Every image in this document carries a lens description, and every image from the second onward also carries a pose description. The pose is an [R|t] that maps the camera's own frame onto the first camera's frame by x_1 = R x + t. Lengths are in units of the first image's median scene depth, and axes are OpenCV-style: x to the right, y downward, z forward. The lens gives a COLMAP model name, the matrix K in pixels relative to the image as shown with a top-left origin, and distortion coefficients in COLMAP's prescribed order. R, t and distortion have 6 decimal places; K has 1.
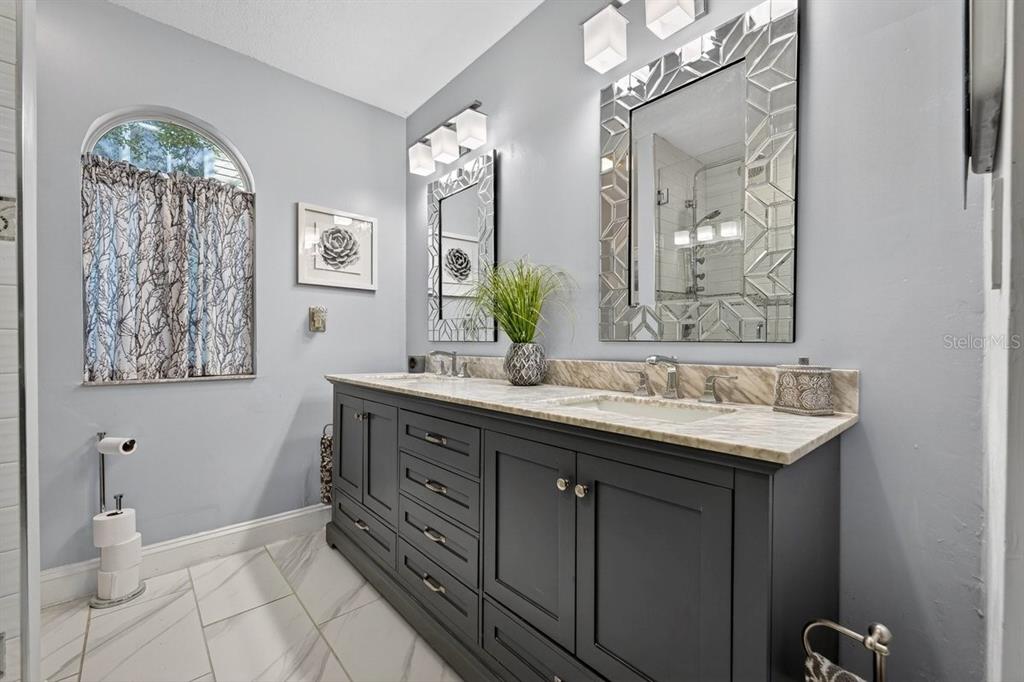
lens RADIAL K [[413.7, 0, 514.5], [0, 413.7, 346.0], [0, 0, 1]] dist [-0.000678, -0.000225]
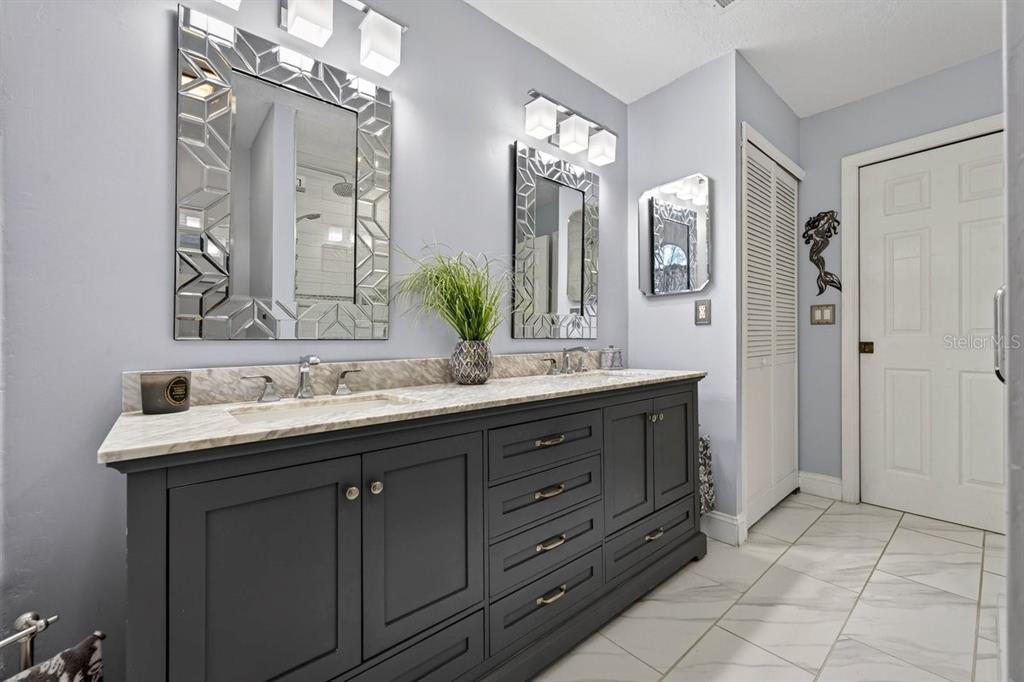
lens RADIAL K [[408.0, 0, 511.0], [0, 408.0, 342.7], [0, 0, 1]] dist [-0.000595, 0.000023]
pose [[0.025144, -0.006060, 0.999665, -1.031726], [0.001431, 0.999981, 0.006026, -0.005901], [-0.999683, 0.001279, 0.025152, 0.982091]]
